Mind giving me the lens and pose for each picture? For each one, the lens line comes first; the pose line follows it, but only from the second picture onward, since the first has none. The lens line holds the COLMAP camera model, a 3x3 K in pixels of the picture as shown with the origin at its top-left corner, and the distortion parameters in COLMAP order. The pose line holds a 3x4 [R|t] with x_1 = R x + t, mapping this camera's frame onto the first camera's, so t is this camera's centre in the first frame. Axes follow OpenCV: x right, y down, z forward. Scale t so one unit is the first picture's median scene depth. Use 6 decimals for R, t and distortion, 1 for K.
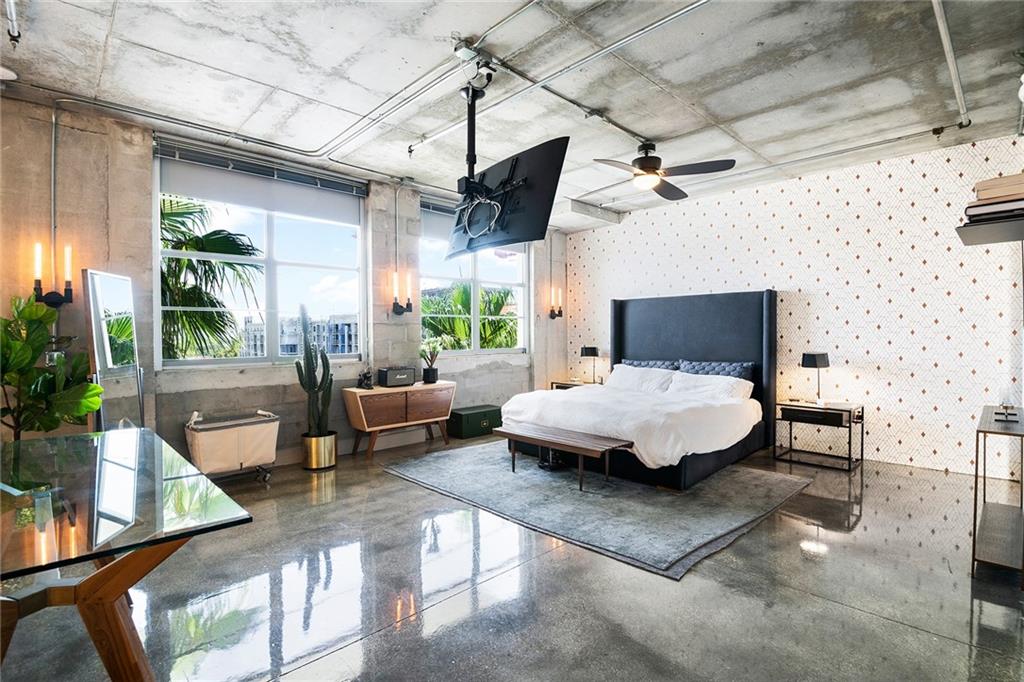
lens RADIAL K [[483.5, 0, 513.9], [0, 483.5, 329.8], [0, 0, 1]] dist [-0.001978, -0.021588]
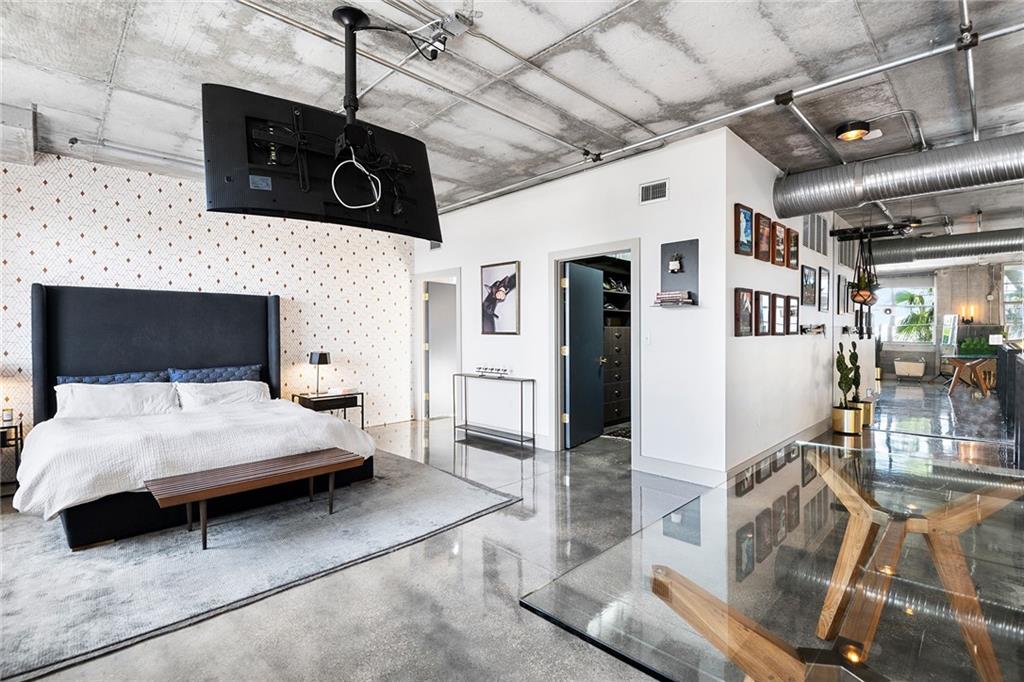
lens RADIAL K [[470.7, 0, 521.2], [0, 470.7, 331.7], [0, 0, 1]] dist [0.001236, -0.018619]
pose [[-0.014790, 0.005769, 0.999874, -0.539274], [-0.003376, 0.999977, -0.005820, 0.001214], [-0.999885, -0.003462, -0.014770, 0.487583]]
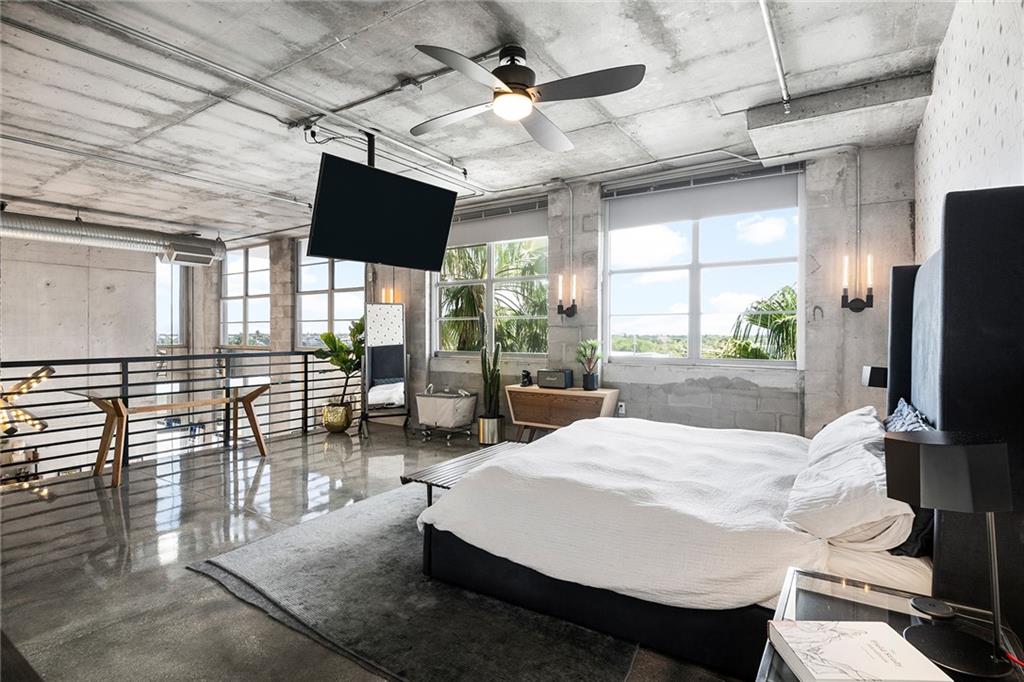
lens RADIAL K [[501.0, 0, 529.3], [0, 501.0, 333.2], [0, 0, 1]] dist [0.002324, 0.000233]
pose [[0.233798, 0.007704, -0.972255, 0.773534], [0.005004, 0.999946, 0.009127, -0.008342], [0.972272, -0.006999, 0.233747, 0.710770]]
